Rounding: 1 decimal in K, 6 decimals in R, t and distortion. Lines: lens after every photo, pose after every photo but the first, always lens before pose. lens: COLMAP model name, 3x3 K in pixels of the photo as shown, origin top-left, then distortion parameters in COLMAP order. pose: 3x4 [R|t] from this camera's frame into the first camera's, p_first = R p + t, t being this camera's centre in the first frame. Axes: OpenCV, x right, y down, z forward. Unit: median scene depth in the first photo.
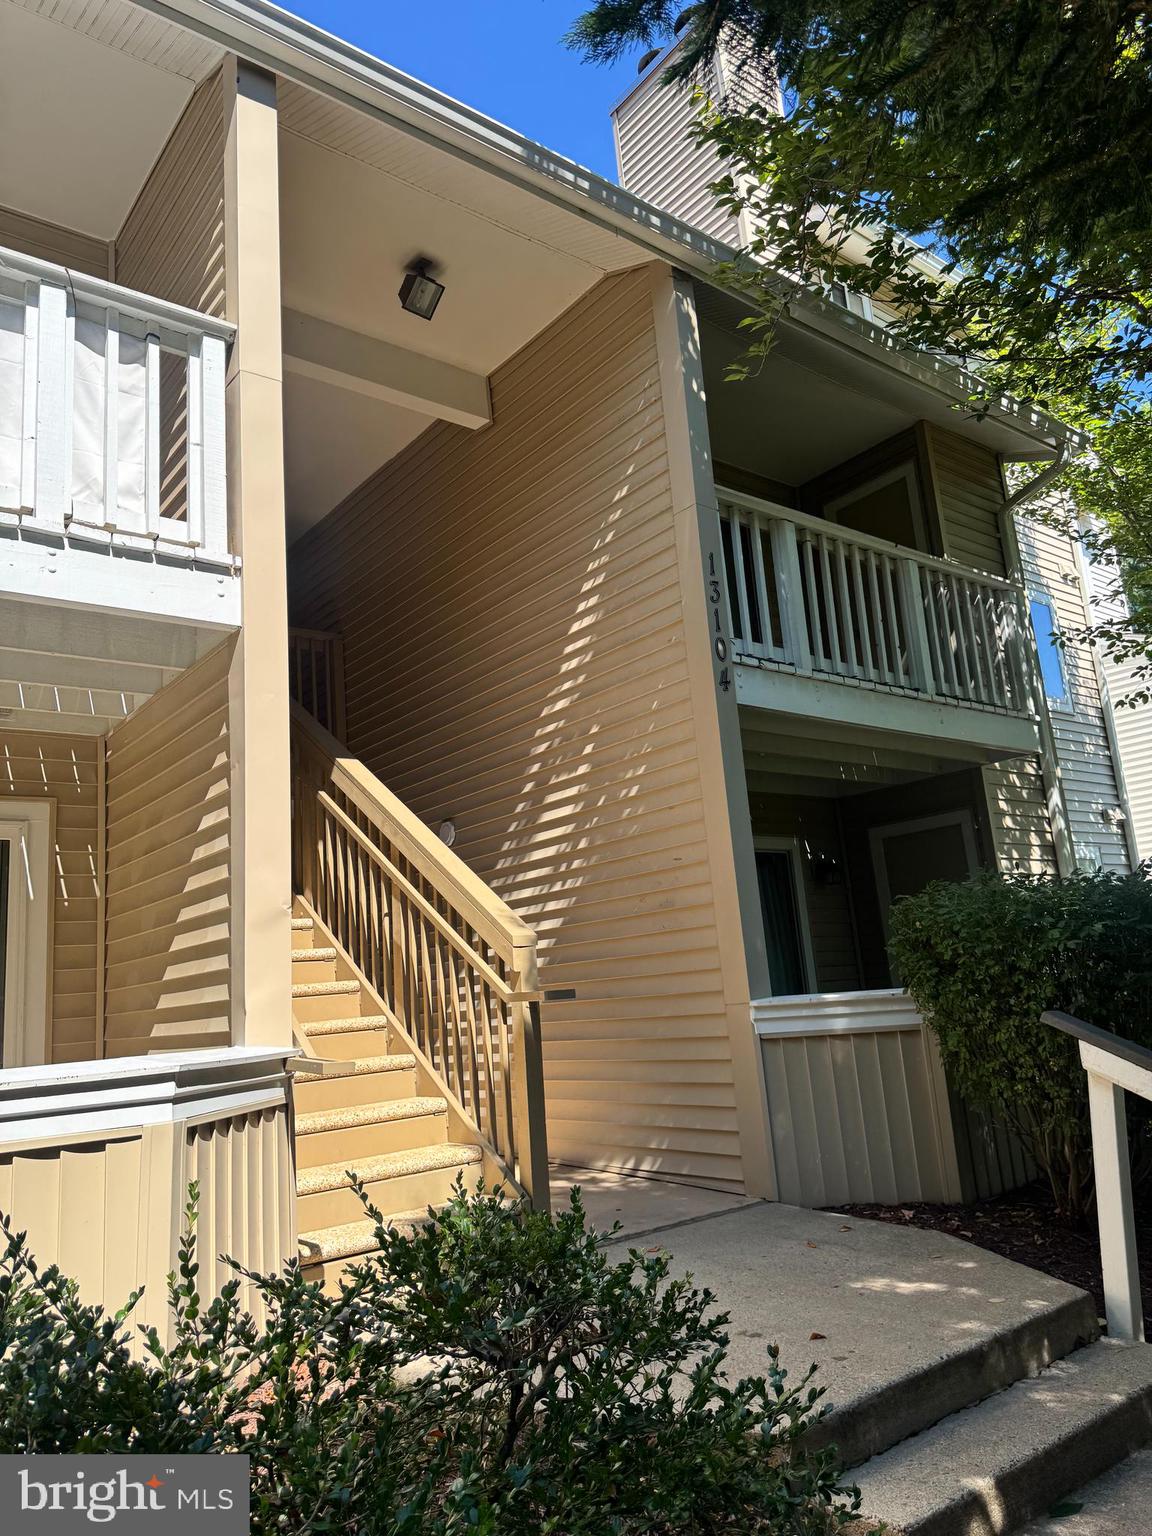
lens RADIAL K [[1099.8, 0, 577.2], [0, 1099.8, 763.3], [0, 0, 1]] dist [0.062544, -0.075422]
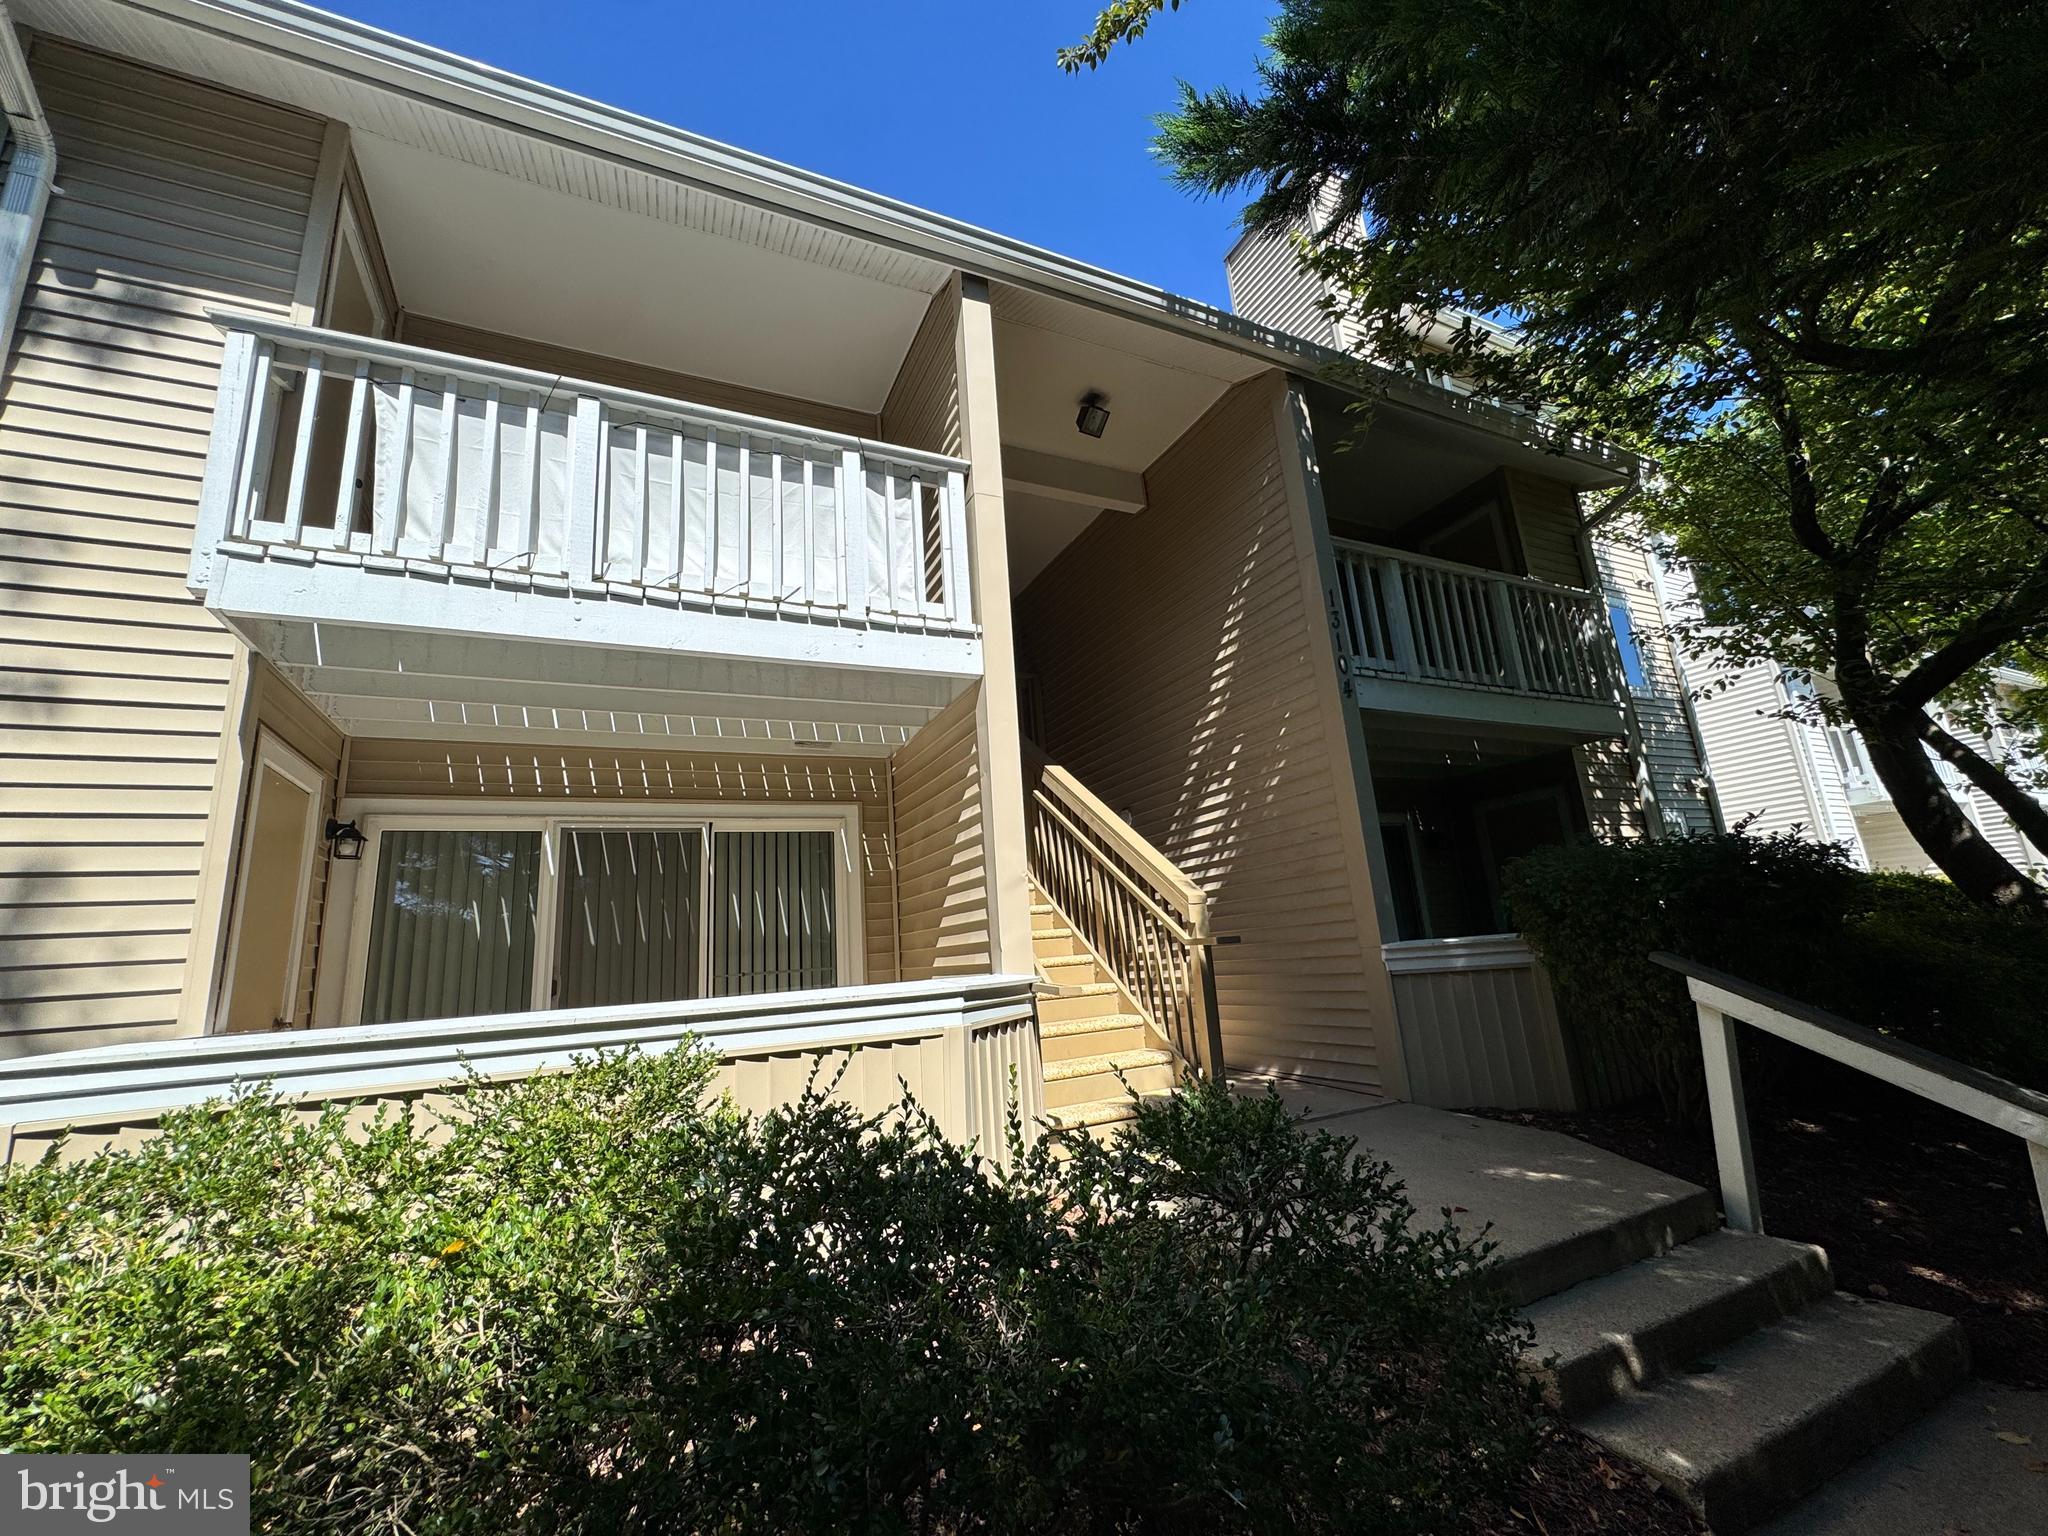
lens RADIAL K [[836.2, 0, 1019.9], [0, 836.2, 765.6], [0, 0, 1]] dist [-0.002069, 0.000527]
pose [[0.973808, -0.044537, -0.222969, -0.023138], [0.044728, 0.998990, -0.004196, -0.001862], [0.222931, -0.005887, 0.974817, -0.016274]]
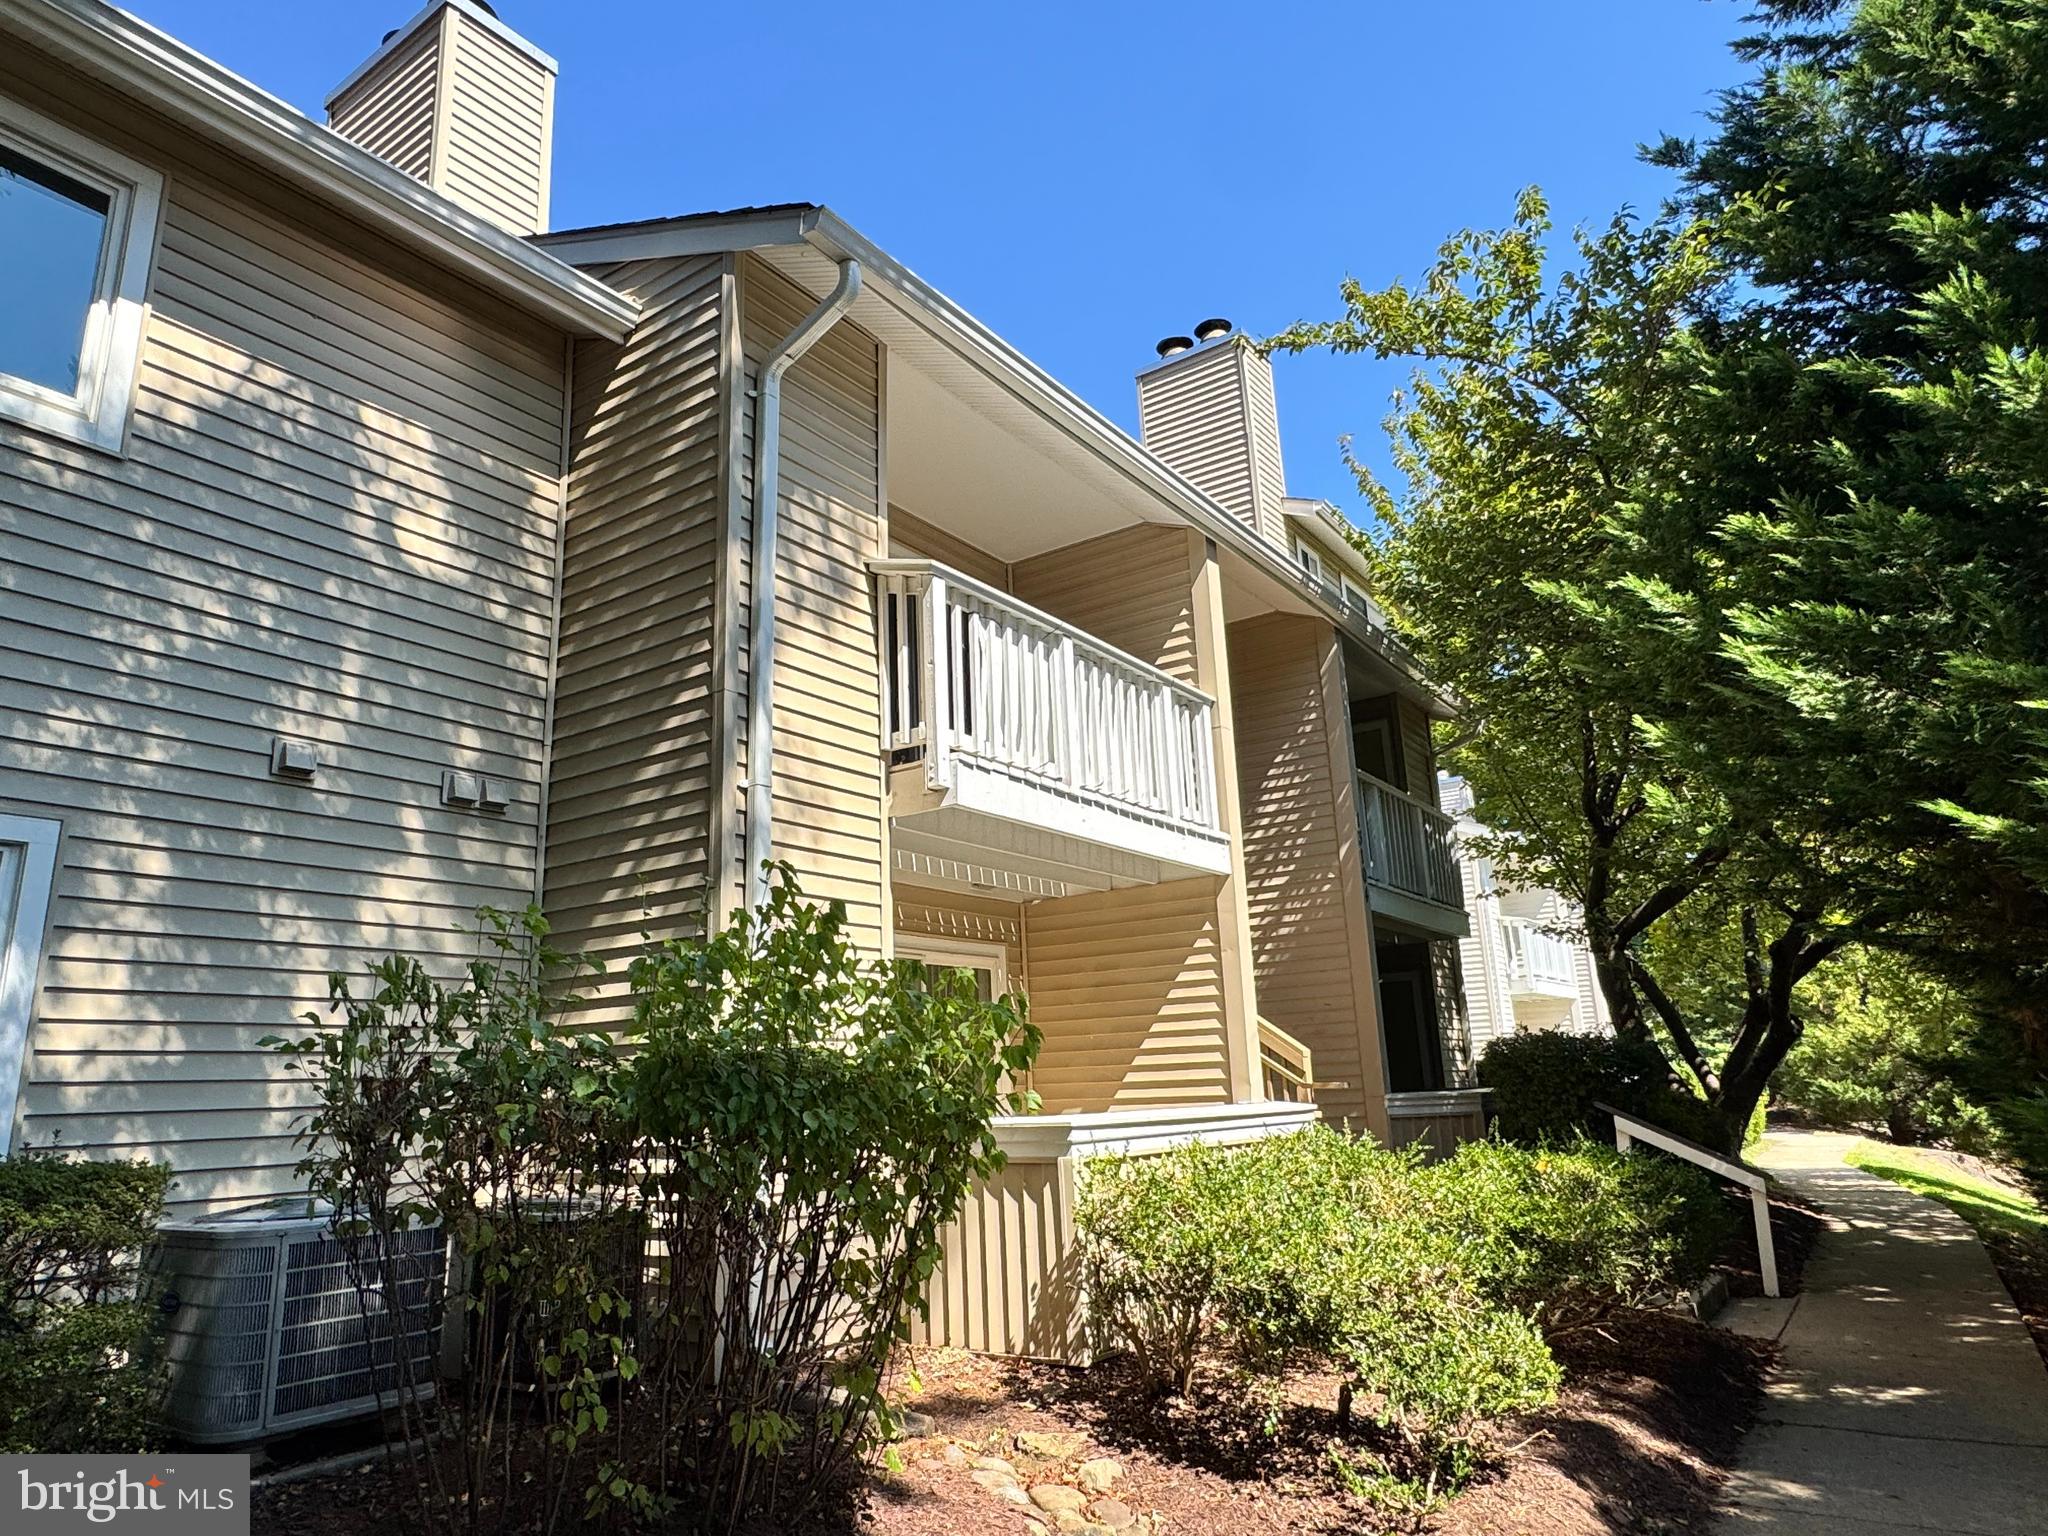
lens RADIAL K [[1292.1, 0, 1005.4], [0, 1292.1, 749.4], [0, 0, 1]] dist [-0.007569, 0.007489]
pose [[0.958716, 0.110475, 0.262027, -0.997250], [-0.092655, 0.992523, -0.079453, -0.097065], [-0.268846, 0.051895, 0.961784, -0.777108]]
